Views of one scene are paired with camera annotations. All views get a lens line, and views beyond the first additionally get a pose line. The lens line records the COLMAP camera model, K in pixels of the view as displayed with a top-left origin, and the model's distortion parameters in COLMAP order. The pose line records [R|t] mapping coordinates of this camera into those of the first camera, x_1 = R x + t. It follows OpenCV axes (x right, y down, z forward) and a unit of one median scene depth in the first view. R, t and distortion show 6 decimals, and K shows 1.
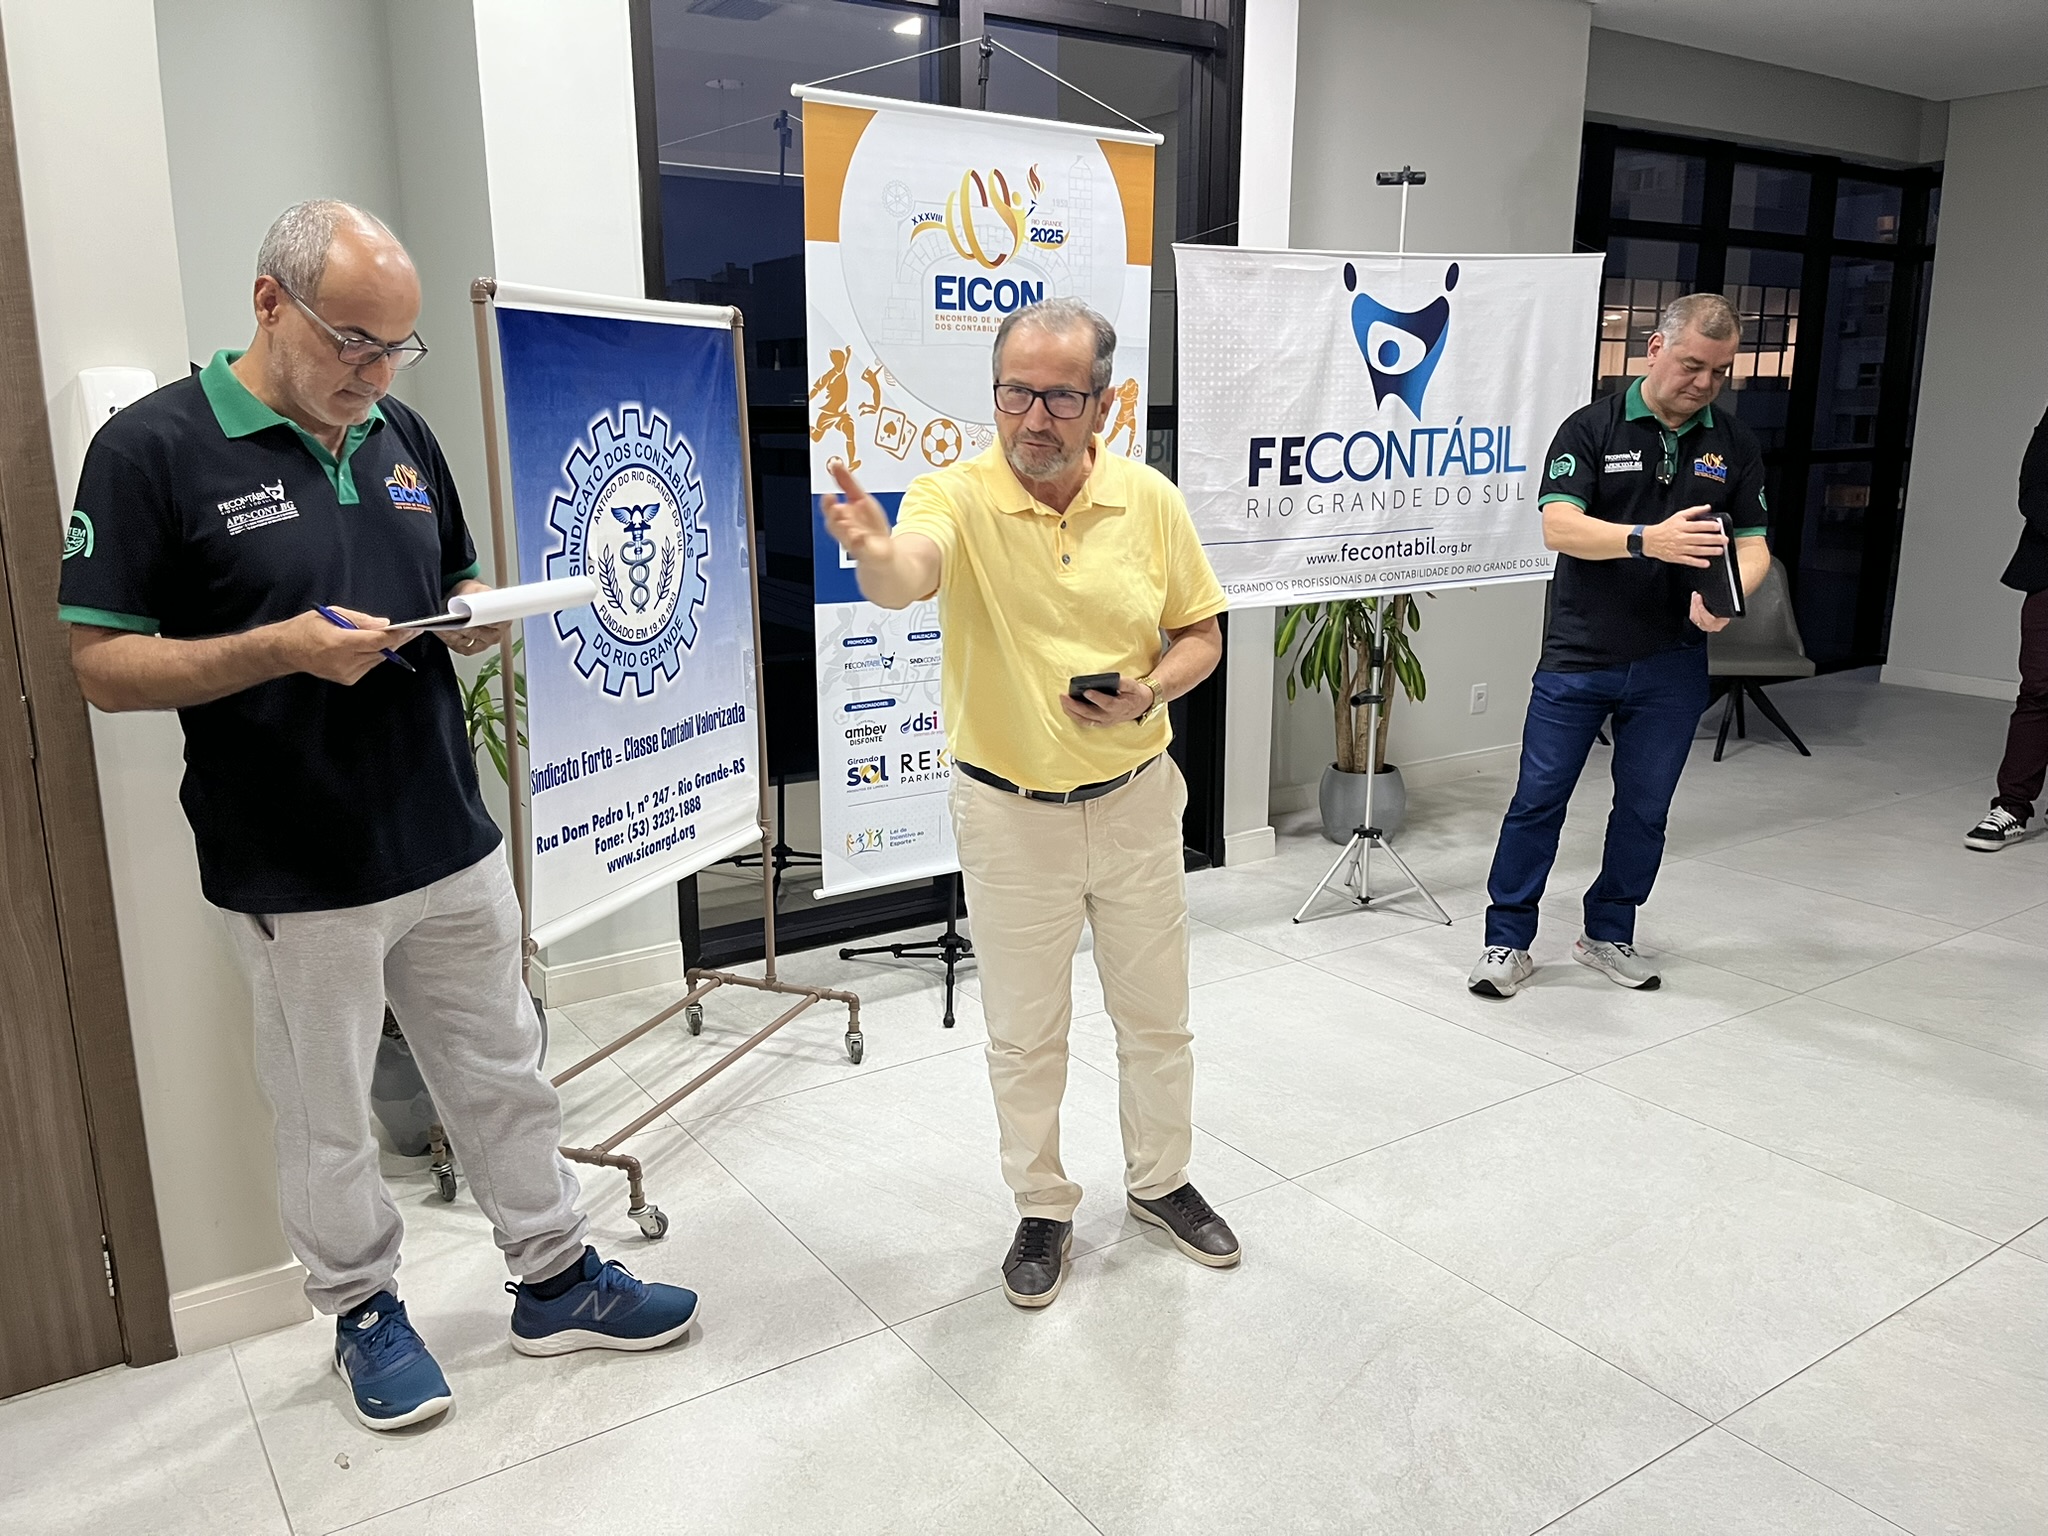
lens RADIAL K [[1562.8, 0, 1002.4], [0, 1562.8, 747.8], [0, 0, 1]] dist [0.051819, -0.074332]
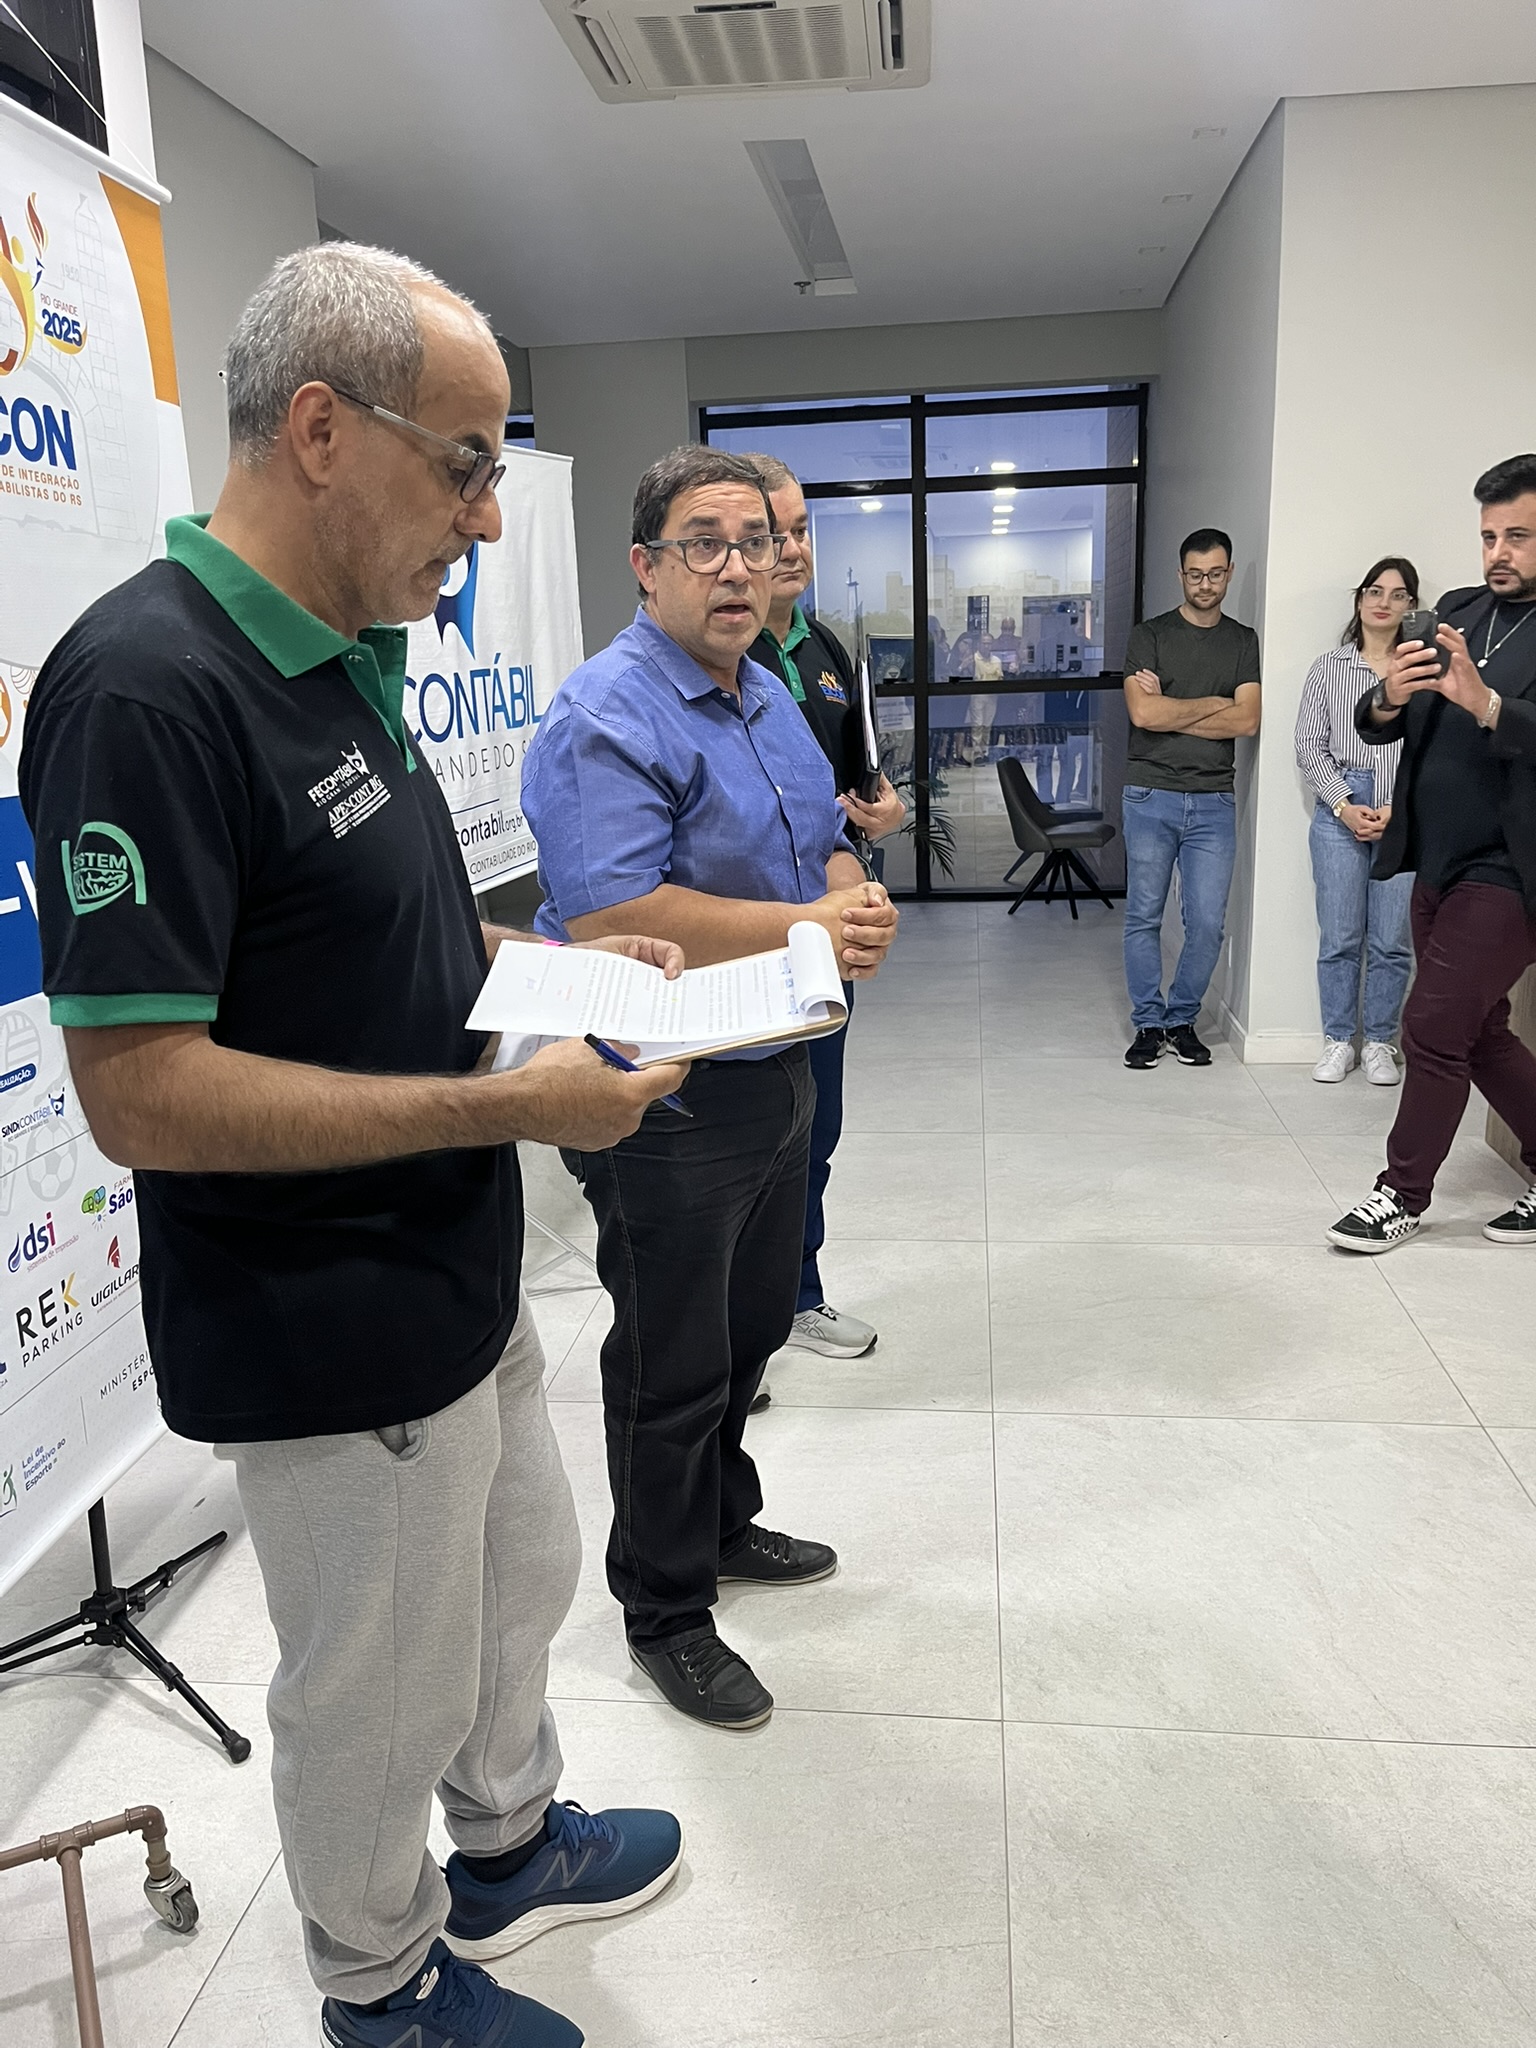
lens RADIAL K [[1562.8, 0, 768.7], [0, 1562.8, 1032.9], [0, 0, 1]] dist [0.051819, -0.074332]
pose [[0.655198, -0.200031, 0.728493, -0.259153], [0.196962, 0.976188, 0.090898, -0.083214], [-0.729329, 0.083929, 0.678995, 0.453240]]
